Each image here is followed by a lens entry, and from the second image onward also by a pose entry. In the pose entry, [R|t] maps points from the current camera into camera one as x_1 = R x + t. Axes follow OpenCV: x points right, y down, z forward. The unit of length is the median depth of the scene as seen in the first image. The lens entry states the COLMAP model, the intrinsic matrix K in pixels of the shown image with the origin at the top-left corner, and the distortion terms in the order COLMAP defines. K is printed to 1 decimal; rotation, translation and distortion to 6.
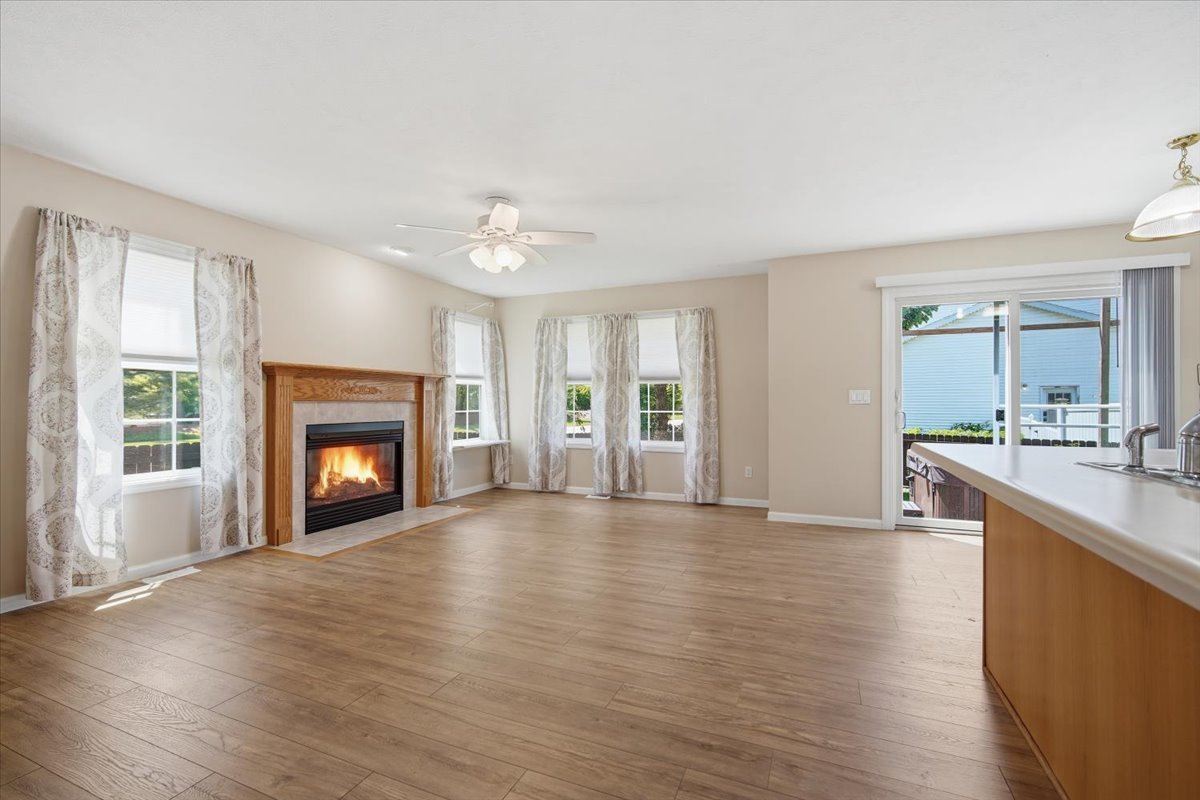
lens RADIAL K [[530.0, 0, 600.0], [0, 530.0, 400.0], [0, 0, 1]] dist [-0.008228, 0.000338]
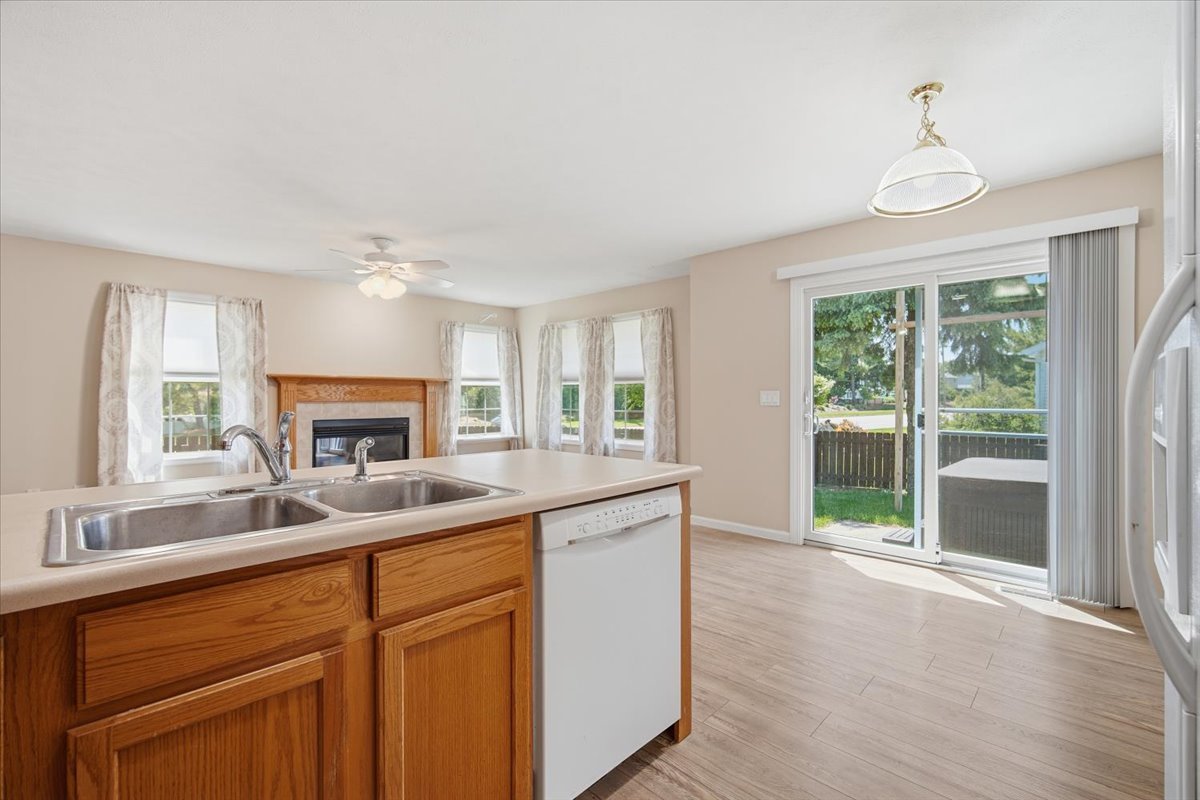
lens RADIAL K [[524.7, 0, 598.3], [0, 524.7, 397.2], [0, 0, 1]] dist [-0.011592, 0.000818]
pose [[0.934832, -0.001006, -0.355089, 0.483365], [0.003143, 0.999980, 0.005443, -0.012436], [0.355076, -0.006205, 0.934817, 0.030542]]
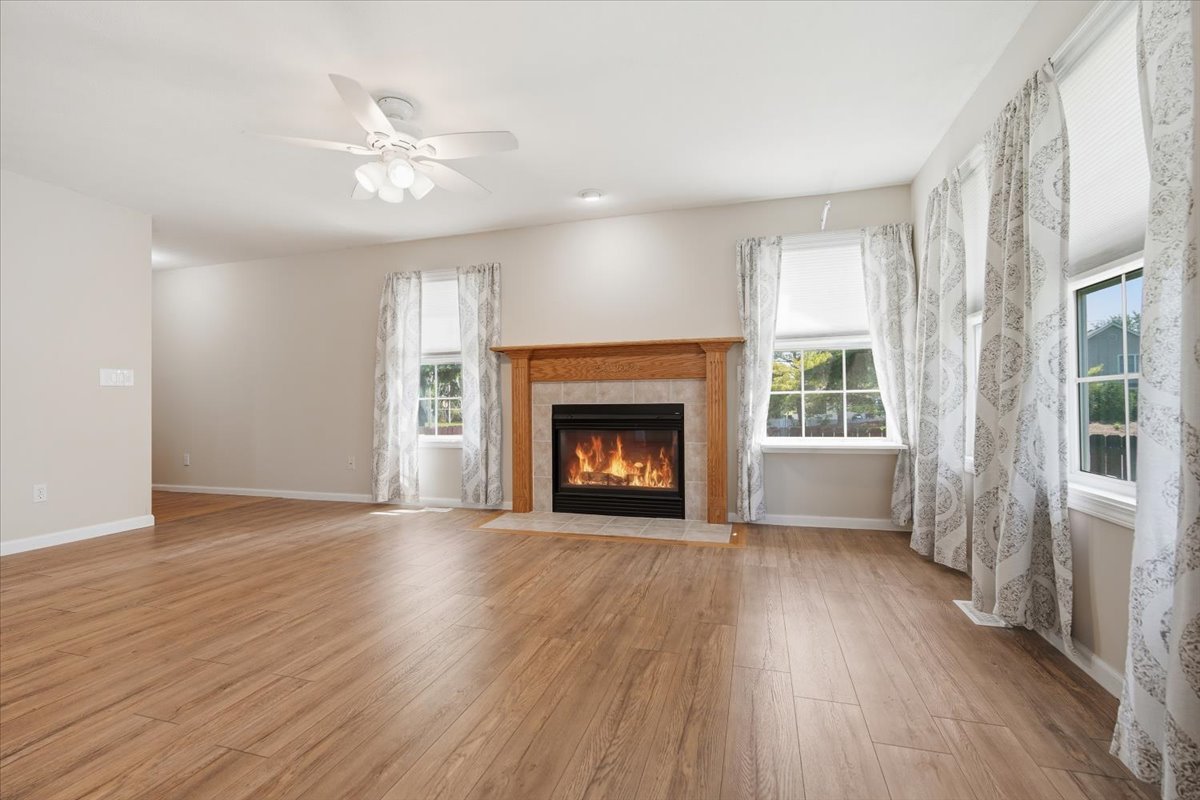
lens RADIAL K [[524.7, 0, 598.3], [0, 524.7, 397.2], [0, 0, 1]] dist [-0.011592, 0.000818]
pose [[0.108129, -0.009702, -0.994090, 0.396338], [0.015048, 0.999854, -0.008121, 0.035787], [0.994023, -0.014081, 0.108259, 0.827930]]
